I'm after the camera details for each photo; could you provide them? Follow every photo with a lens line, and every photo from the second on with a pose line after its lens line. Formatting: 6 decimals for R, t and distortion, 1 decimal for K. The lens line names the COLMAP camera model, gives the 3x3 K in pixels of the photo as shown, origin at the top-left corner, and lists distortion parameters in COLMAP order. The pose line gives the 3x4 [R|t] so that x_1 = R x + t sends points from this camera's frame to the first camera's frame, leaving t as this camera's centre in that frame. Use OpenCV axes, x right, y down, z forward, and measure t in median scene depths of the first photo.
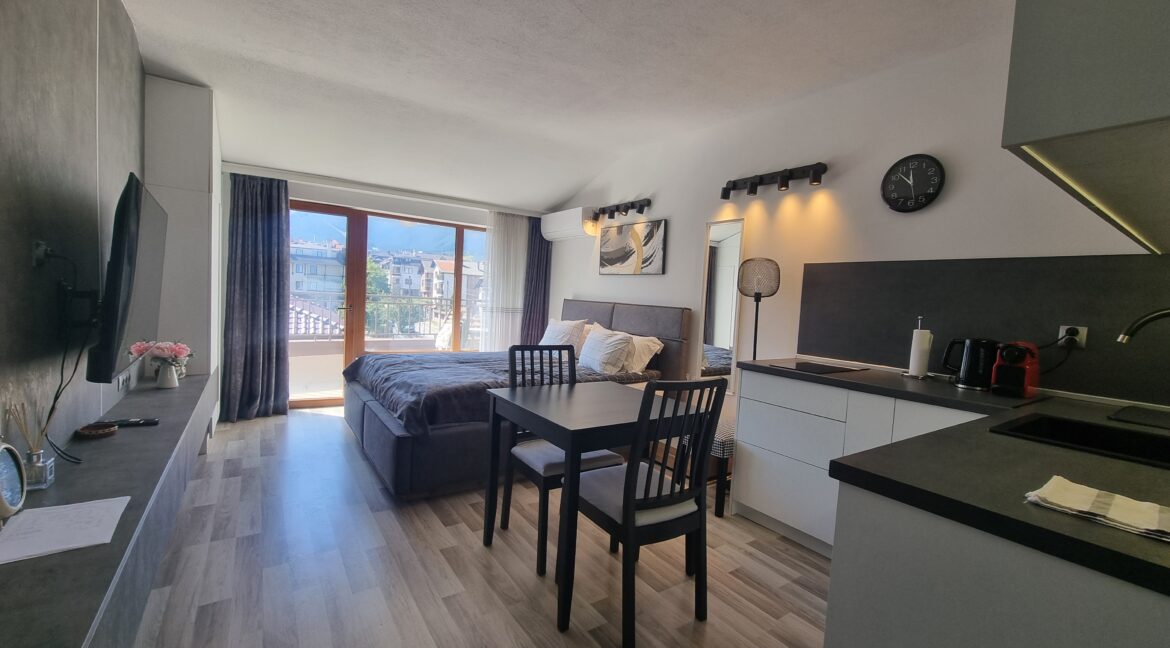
lens RADIAL K [[473.7, 0, 593.9], [0, 473.7, 328.1], [0, 0, 1]] dist [-0.006548, 0.001368]
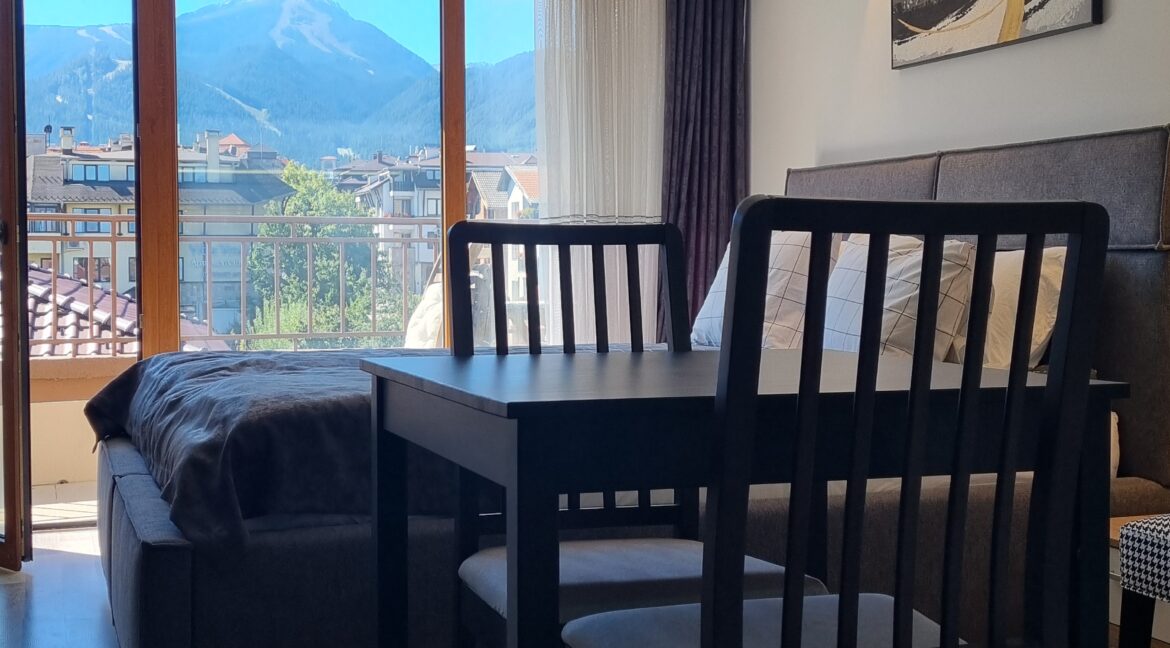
lens RADIAL K [[1555.4, 0, 580.7], [0, 1555.4, 318.5], [0, 0, 1]] dist [0.056757, 0.000000]
pose [[0.957983, -0.048955, -0.282618, 0.155182], [0.039081, 0.998416, -0.040474, 0.119644], [0.284152, 0.027729, 0.958378, 0.062762]]
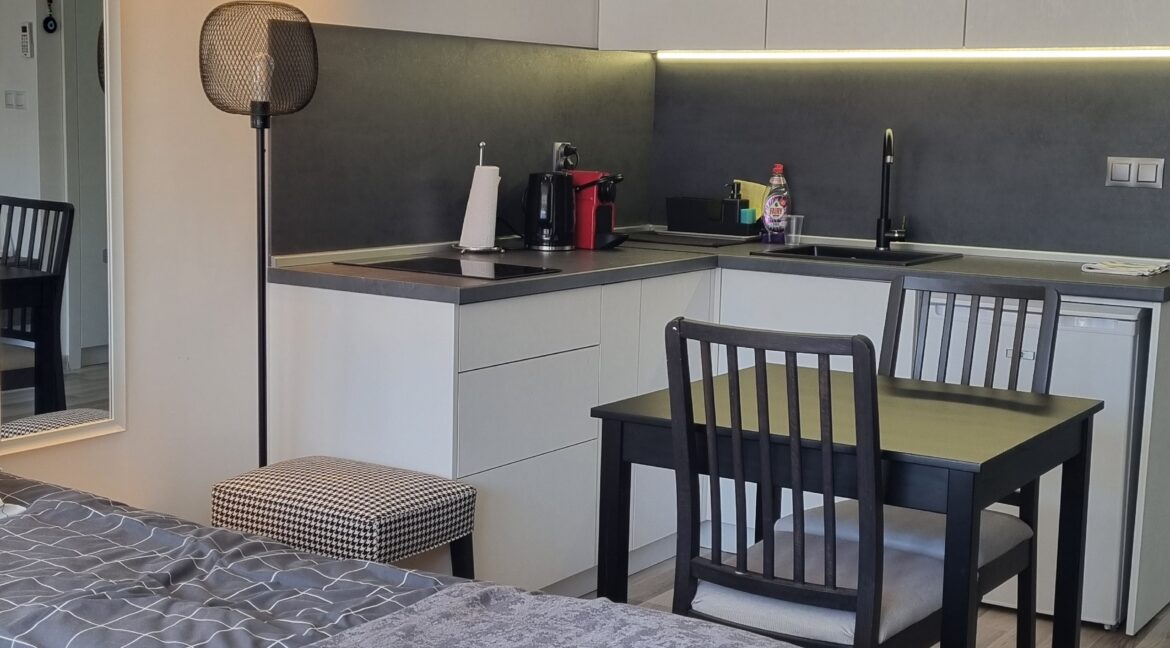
lens RADIAL K [[1555.4, 0, 574.1], [0, 1555.4, 328.6], [0, 0, 1]] dist [0.056757, 0.000000]
pose [[-0.360862, -0.191437, 0.912760, -0.900139], [0.015539, 0.977336, 0.211125, -0.165970], [-0.932490, 0.090370, -0.349708, 1.322795]]
